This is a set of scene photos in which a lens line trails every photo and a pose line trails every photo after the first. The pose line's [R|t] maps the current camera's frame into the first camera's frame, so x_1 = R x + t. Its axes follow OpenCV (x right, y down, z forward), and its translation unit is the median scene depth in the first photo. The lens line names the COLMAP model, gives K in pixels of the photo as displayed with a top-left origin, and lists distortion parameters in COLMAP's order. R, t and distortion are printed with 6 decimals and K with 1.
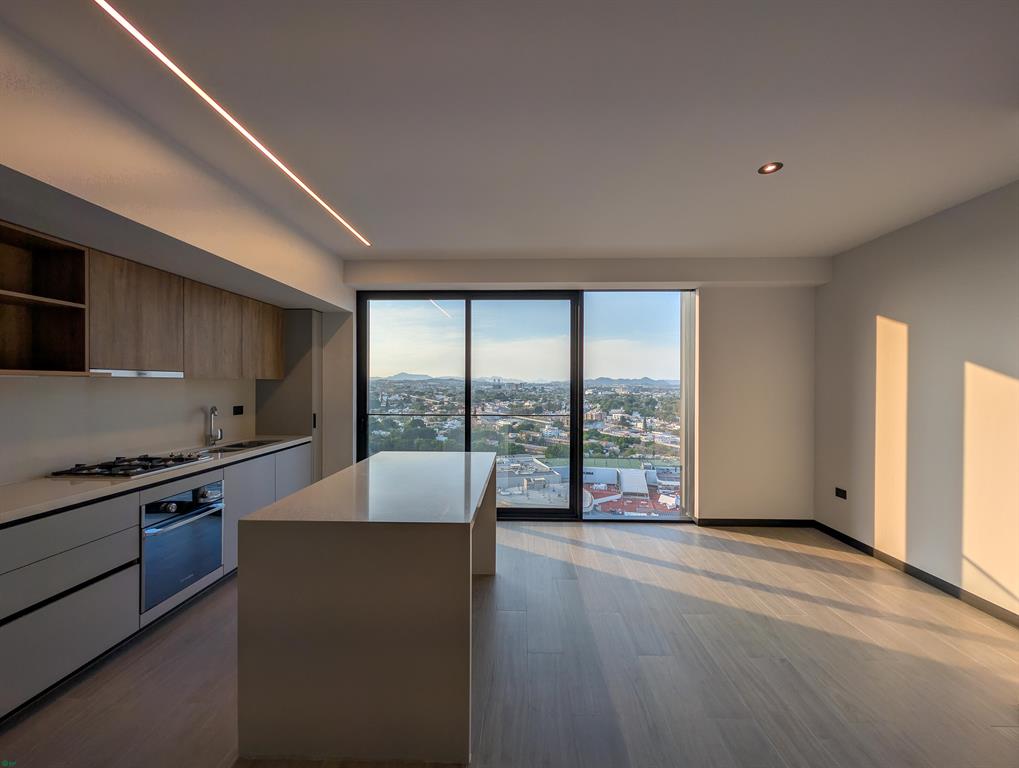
lens RADIAL K [[392.2, 0, 510.6], [0, 392.2, 384.3], [0, 0, 1]] dist [-0.000109, 0.000177]
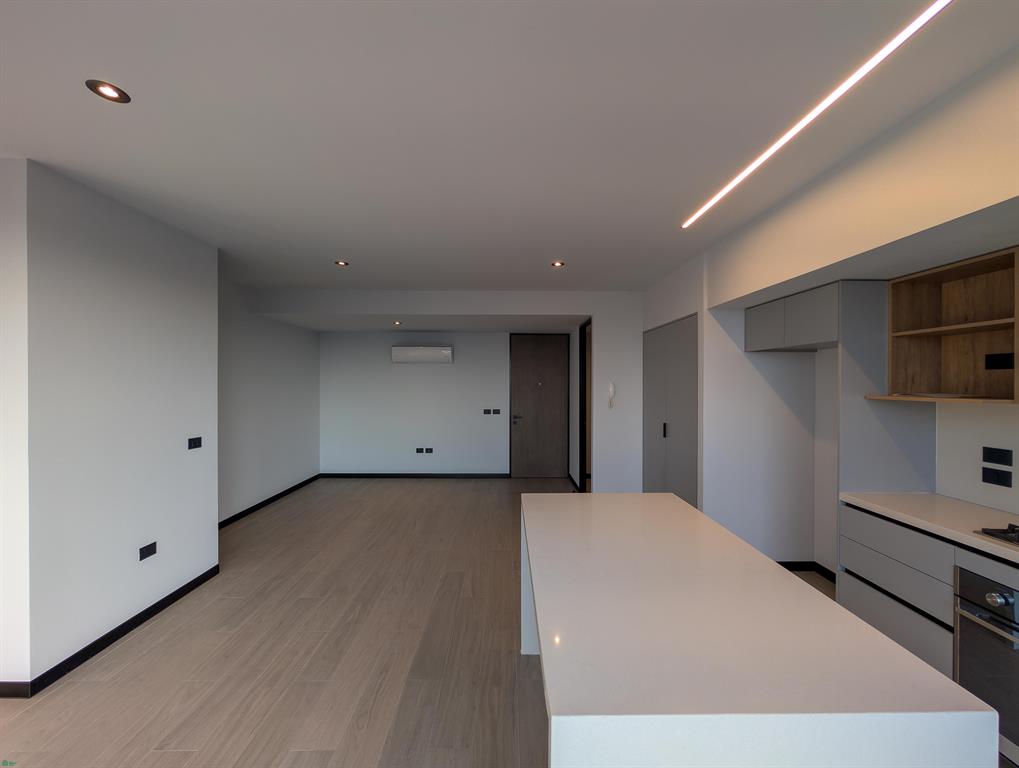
lens RADIAL K [[392.2, 0, 510.6], [0, 392.2, 384.3], [0, 0, 1]] dist [-0.000109, 0.000177]
pose [[-0.998995, -0.006446, -0.044351, 0.004330], [-0.006662, 0.999967, 0.004708, -0.032858], [0.044319, 0.004999, -0.999005, 0.978665]]
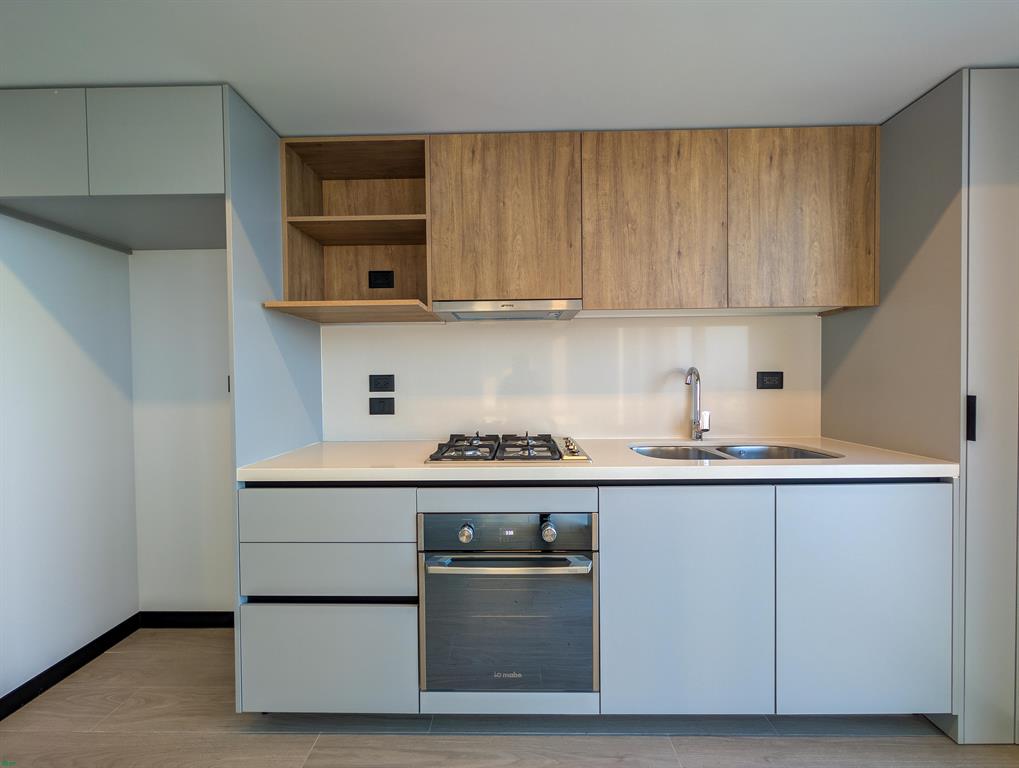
lens RADIAL K [[392.2, 0, 510.6], [0, 392.2, 384.3], [0, 0, 1]] dist [-0.000109, 0.000177]
pose [[0.014781, 0.012946, -0.999807, -0.189546], [0.008798, 0.999876, 0.013077, 0.059279], [0.999852, -0.008990, 0.014665, 0.630213]]
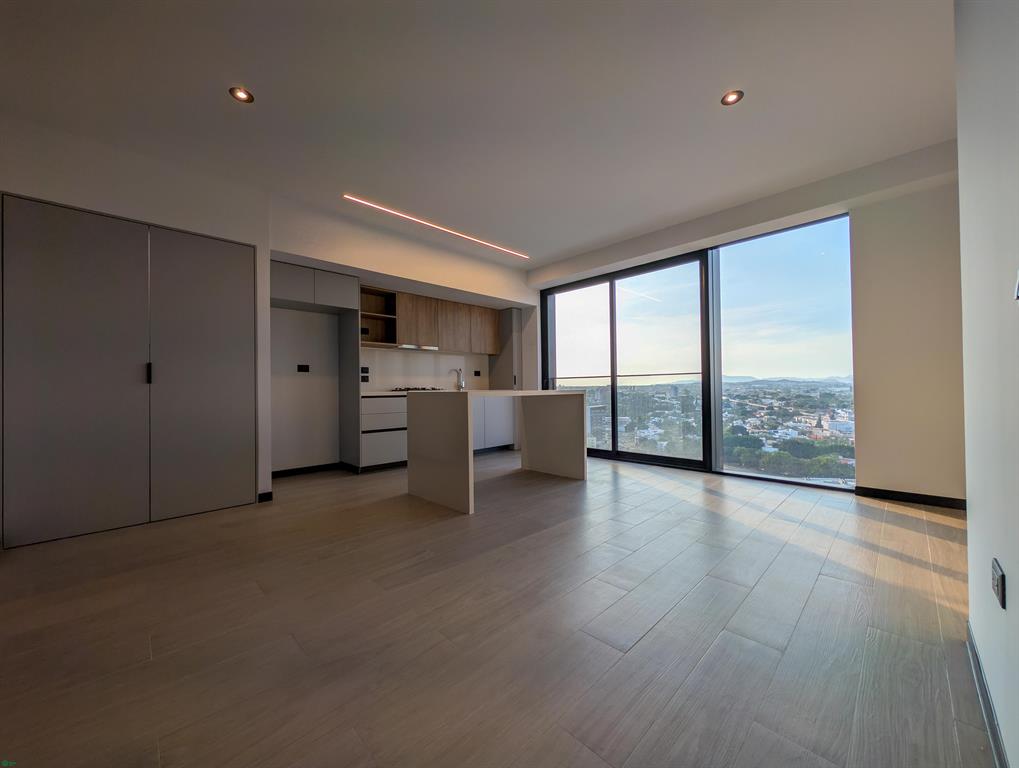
lens RADIAL K [[385.3, 0, 509.5], [0, 385.3, 384.0], [0, 0, 1]] dist [-0.000264, -0.000029]
pose [[0.716004, -0.020779, -0.697787, 0.544077], [0.012910, 0.999780, -0.016525, 0.135017], [0.697977, 0.002824, 0.716115, -0.094488]]
